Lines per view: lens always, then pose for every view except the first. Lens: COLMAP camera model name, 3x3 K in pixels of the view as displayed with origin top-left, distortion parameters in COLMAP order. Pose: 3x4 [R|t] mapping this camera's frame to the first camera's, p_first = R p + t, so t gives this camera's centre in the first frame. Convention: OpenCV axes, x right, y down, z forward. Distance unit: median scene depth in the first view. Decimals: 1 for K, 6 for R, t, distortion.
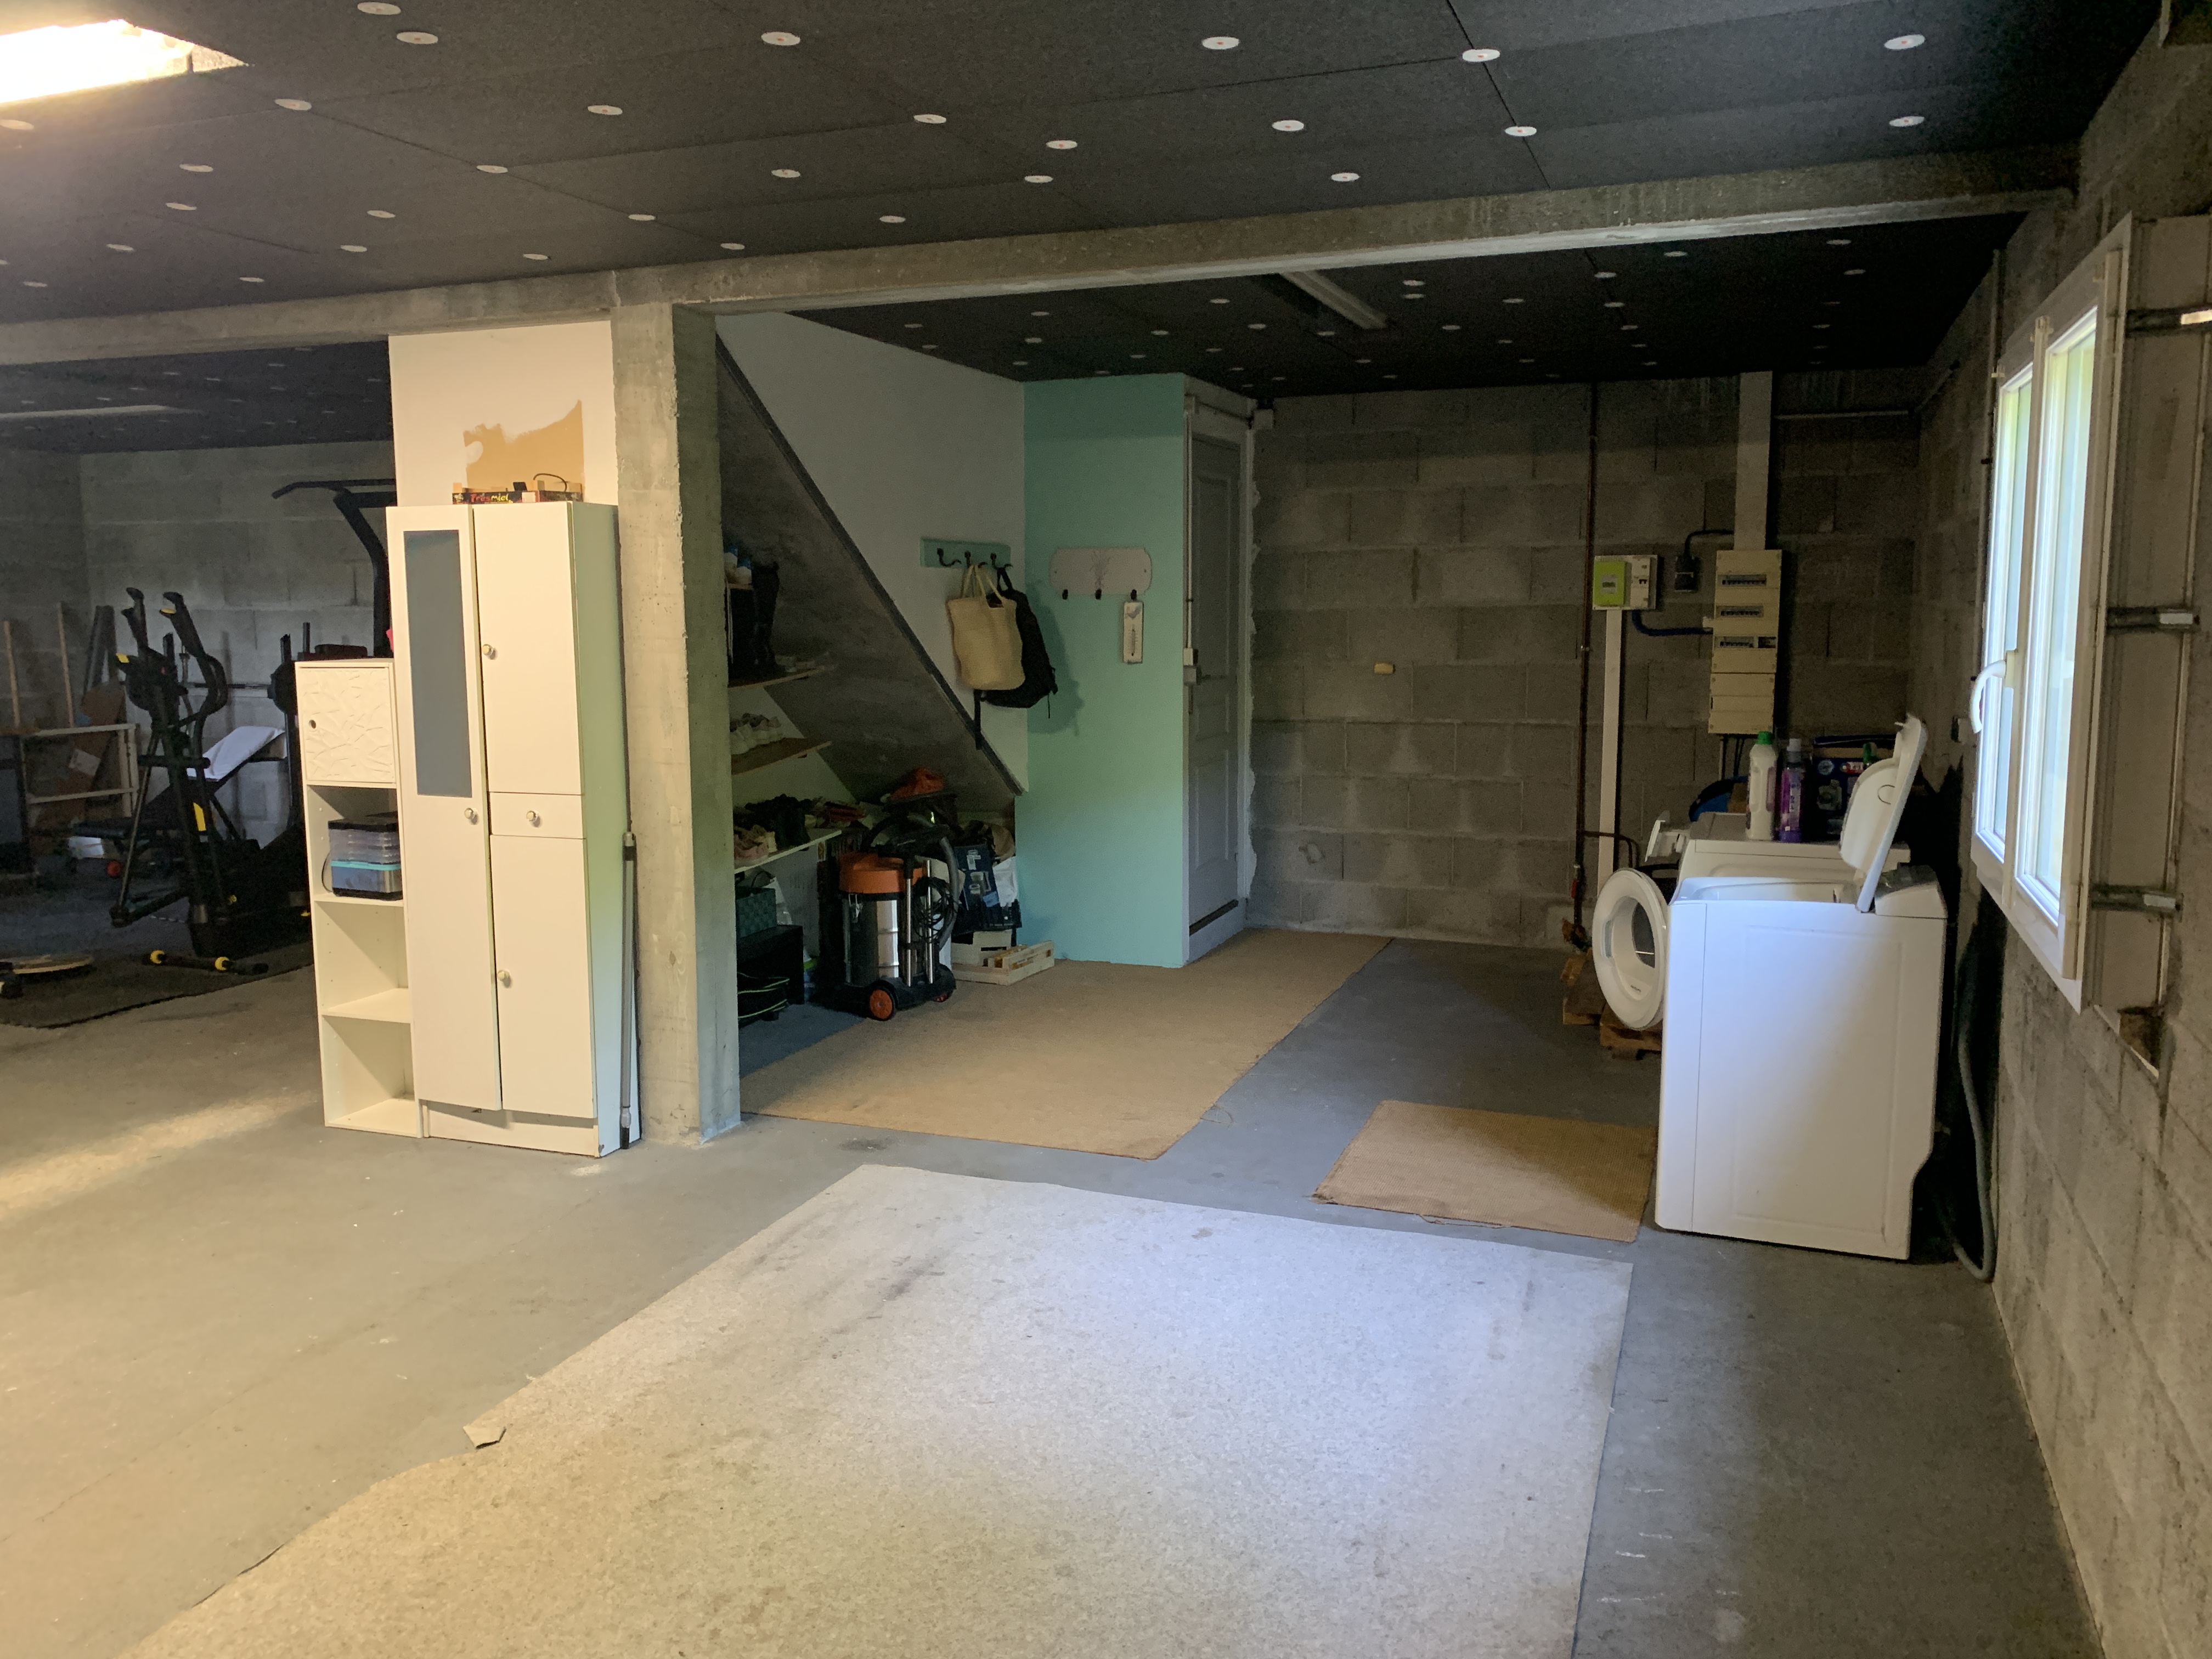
lens RADIAL K [[1710.7, 0, 1090.4], [0, 1710.7, 829.1], [0, 0, 1]] dist [0.060851, -0.046840]
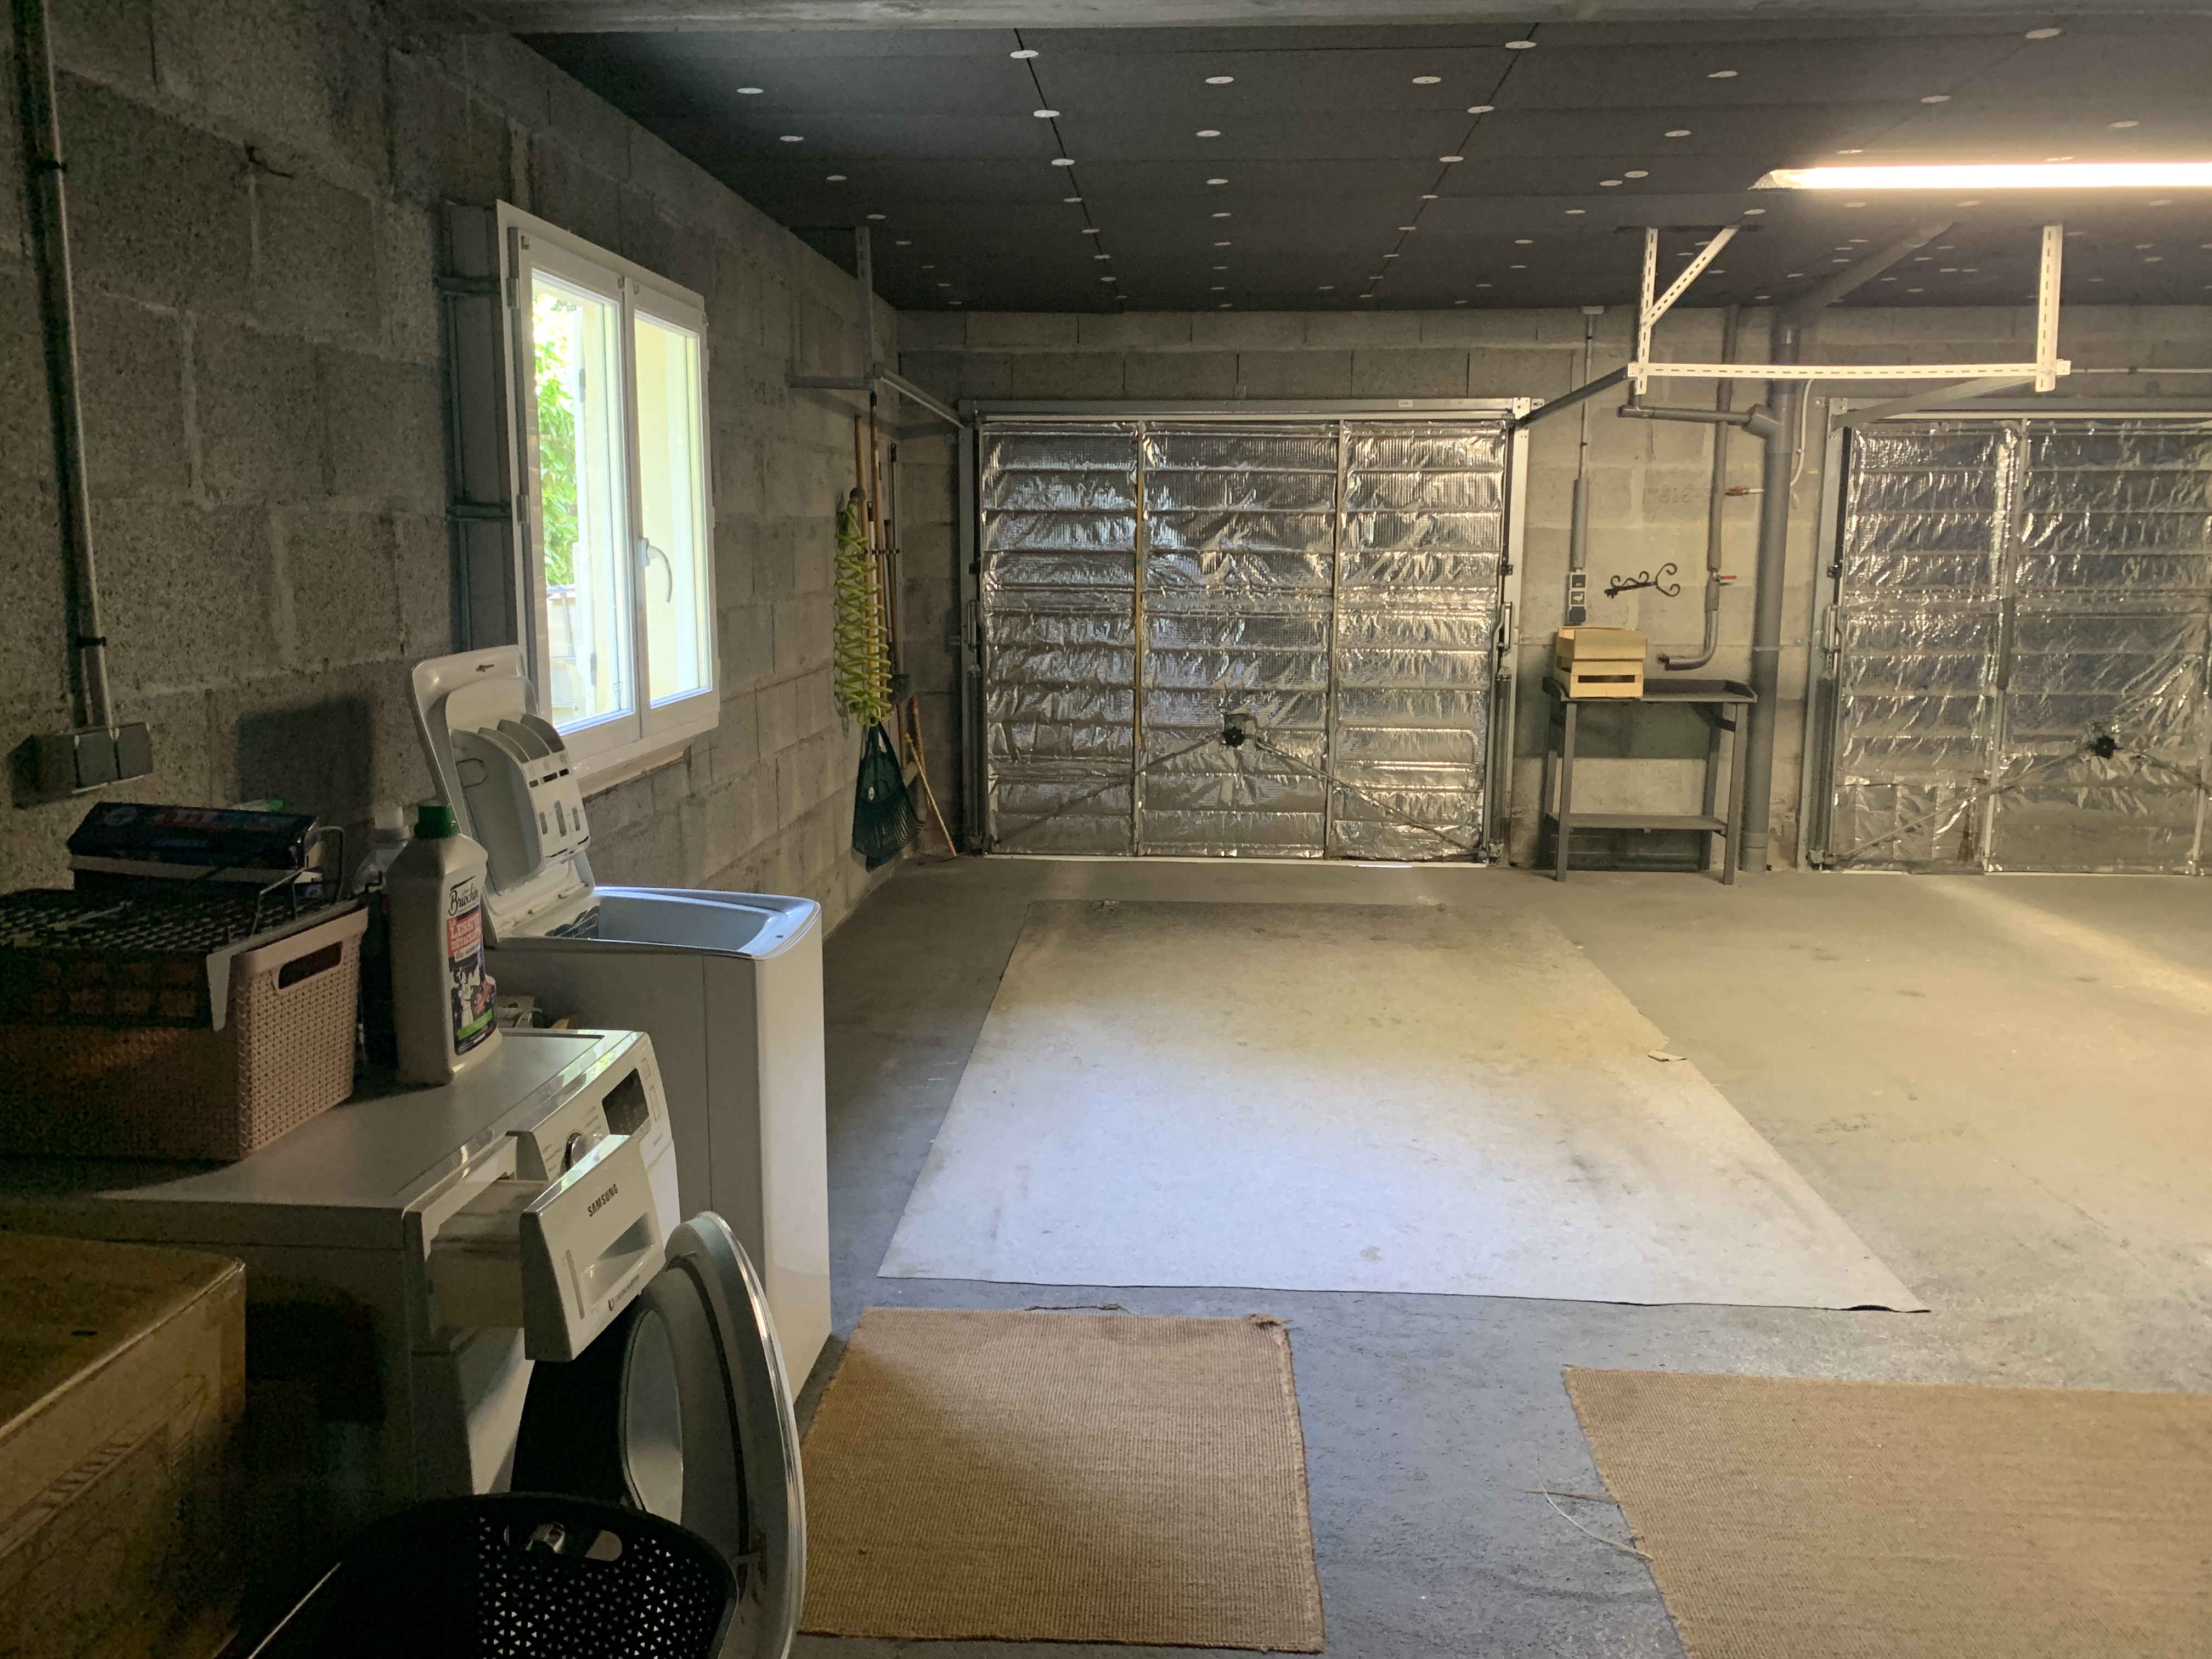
lens RADIAL K [[1710.7, 0, 1113.3], [0, 1710.7, 818.7], [0, 0, 1]] dist [0.060851, -0.046840]
pose [[-0.949907, 0.053700, -0.307884, 0.367417], [-0.040316, 0.955843, 0.291099, -0.175916], [0.309921, 0.288930, -0.905797, 1.411197]]
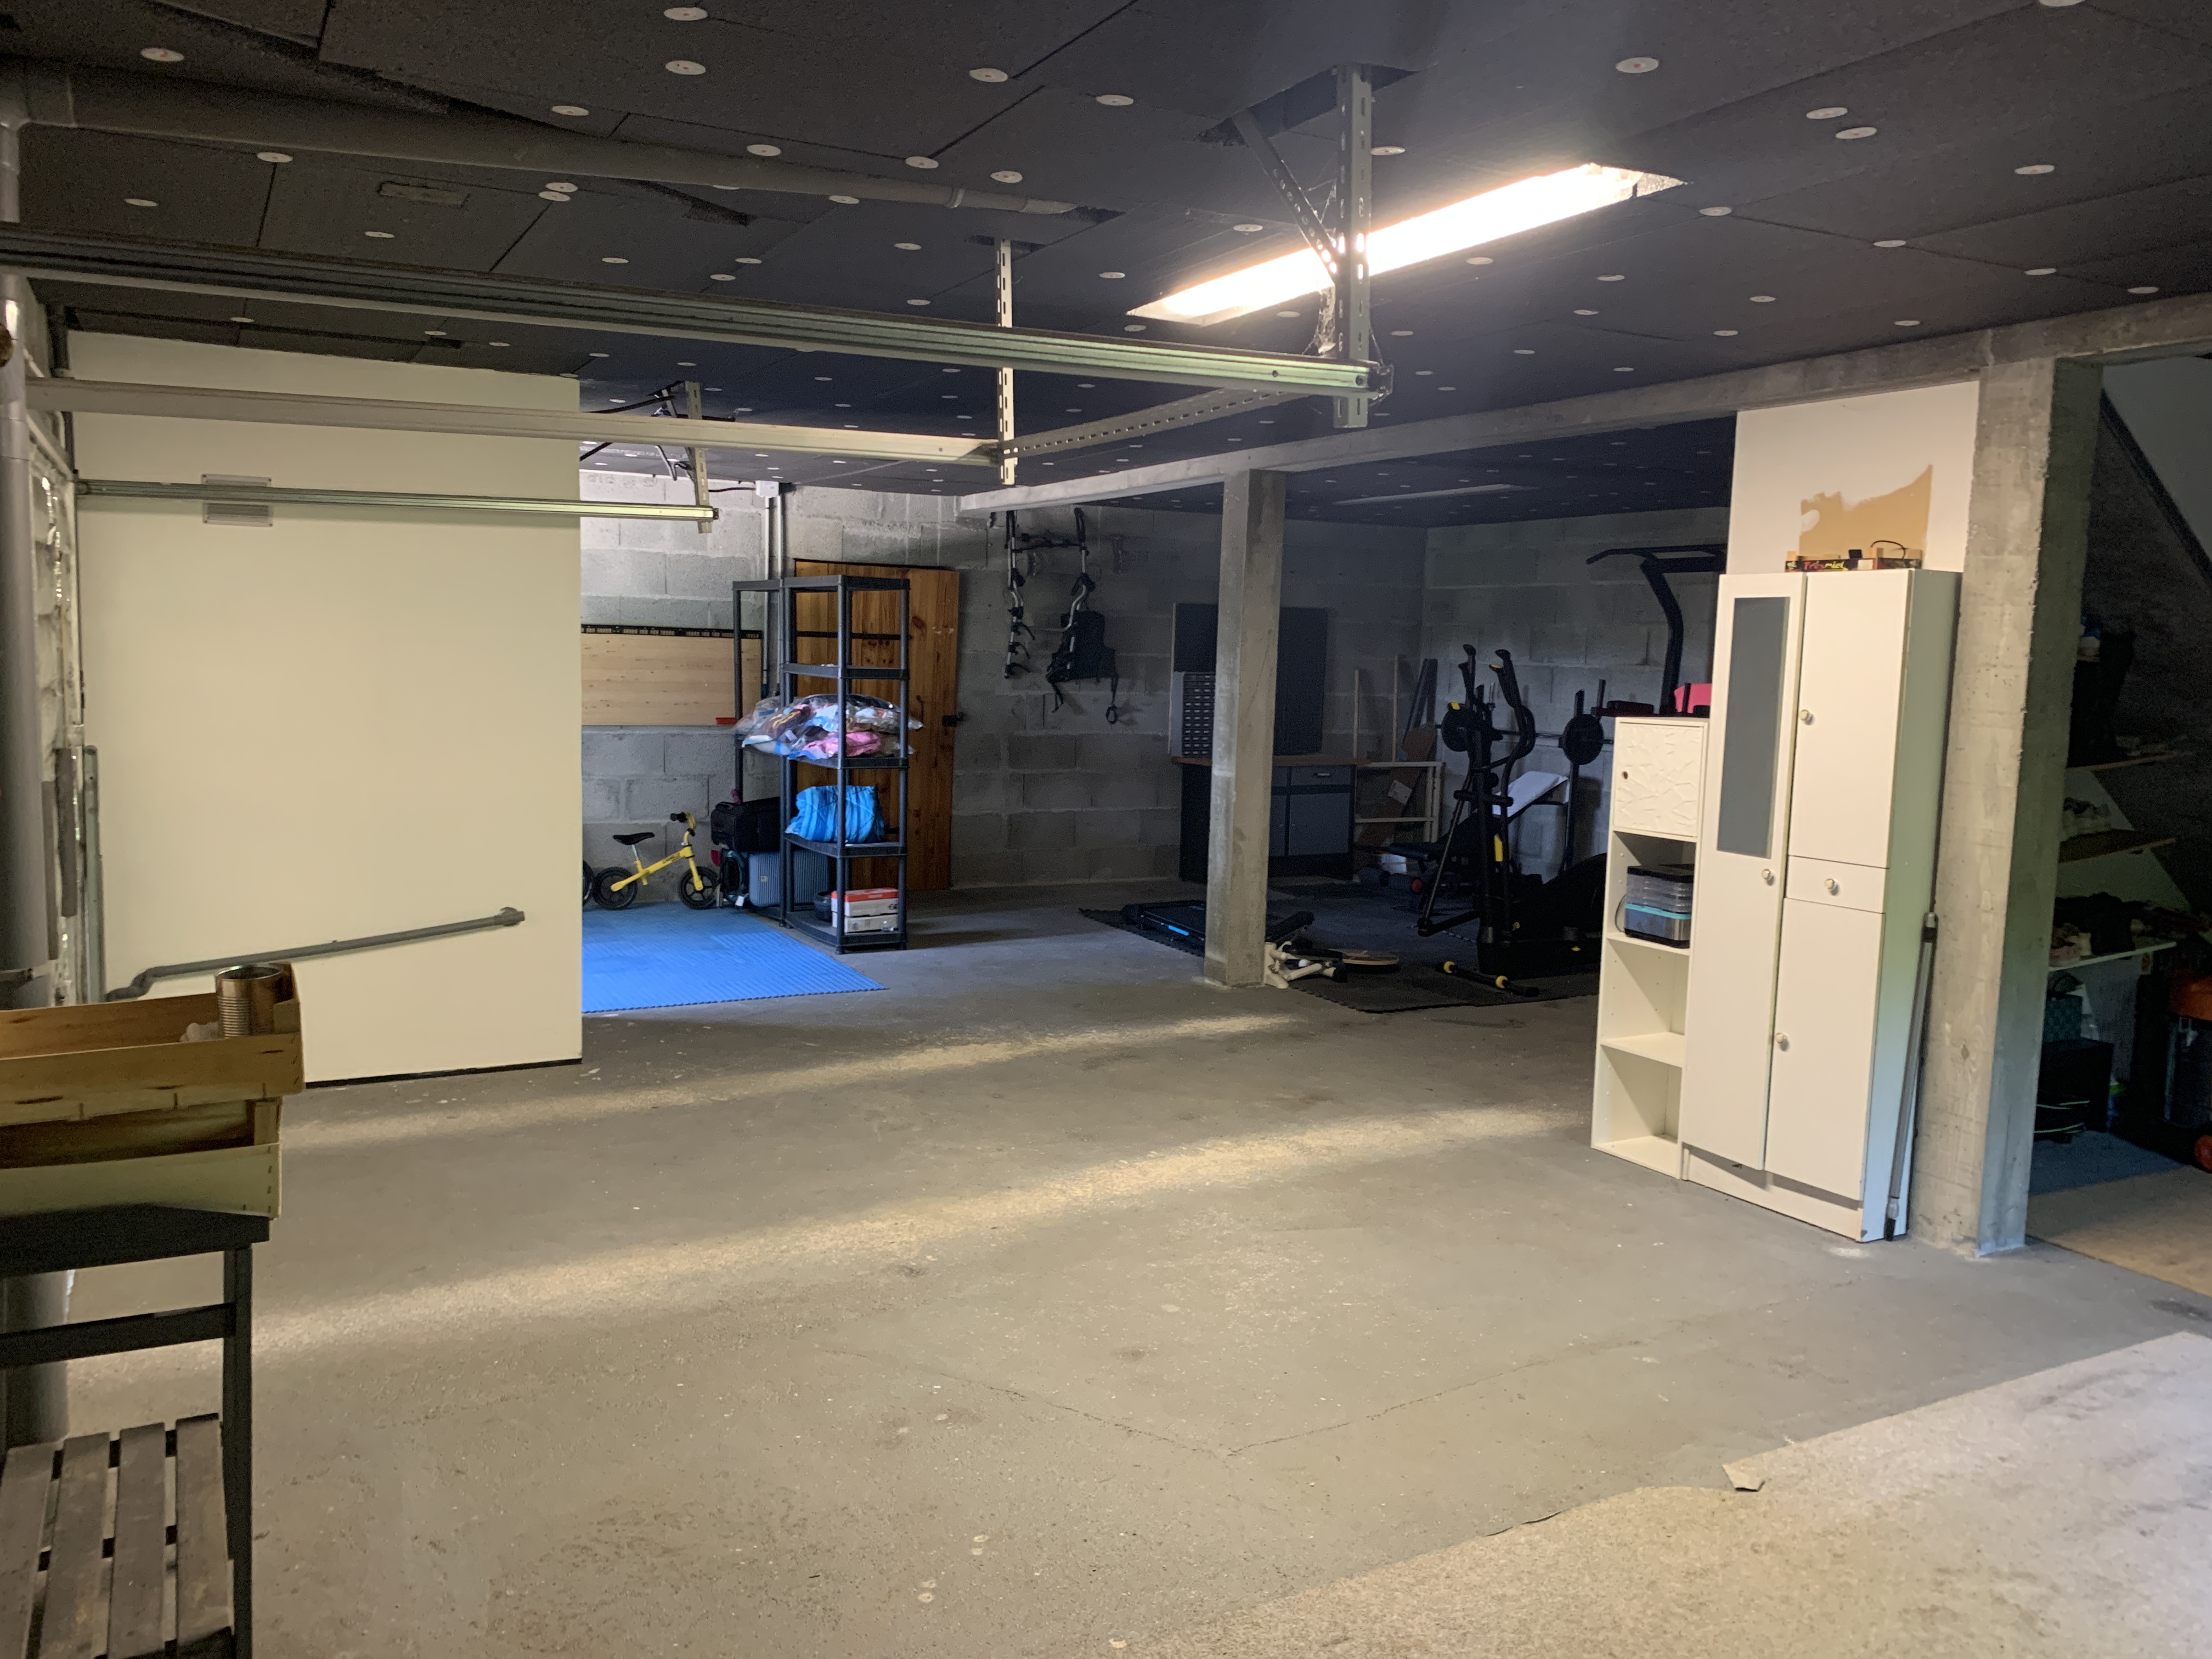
lens RADIAL K [[1710.7, 0, 1082.0], [0, 1710.7, 825.3], [0, 0, 1]] dist [0.060851, -0.046840]
pose [[0.765564, 0.097701, -0.635898, -0.023231], [-0.121048, 0.992623, 0.006778, 0.004256], [0.631870, 0.071785, 0.771743, -0.042843]]
